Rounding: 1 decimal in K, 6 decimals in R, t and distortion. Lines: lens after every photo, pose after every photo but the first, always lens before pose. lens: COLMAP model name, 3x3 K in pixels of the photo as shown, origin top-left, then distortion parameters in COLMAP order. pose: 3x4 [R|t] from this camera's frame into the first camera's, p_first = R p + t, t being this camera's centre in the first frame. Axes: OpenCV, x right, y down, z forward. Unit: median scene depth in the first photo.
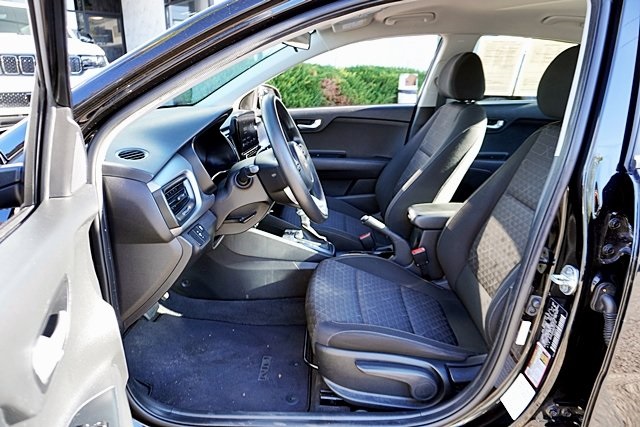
lens RADIAL K [[431.7, 0, 320.5], [0, 431.7, 210.7], [0, 0, 1]] dist [-0.040973, 0.036647]
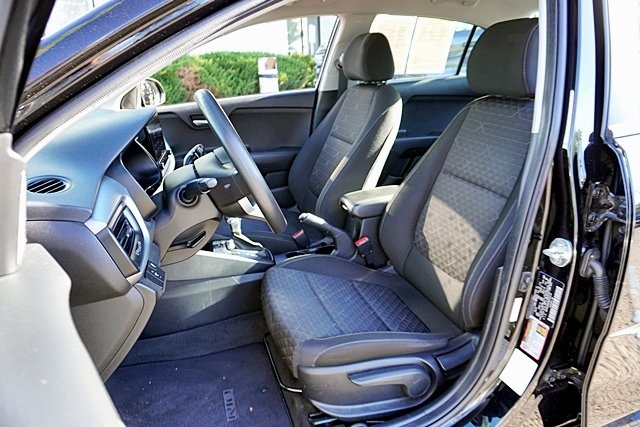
lens RADIAL K [[431.7, 0, 318.9], [0, 431.7, 212.8], [0, 0, 1]] dist [-0.040973, 0.036647]
pose [[0.943944, -0.150233, 0.293937, -0.167253], [0.139411, 0.988560, 0.057560, -0.047010], [-0.299222, -0.013355, 0.954090, 0.128045]]
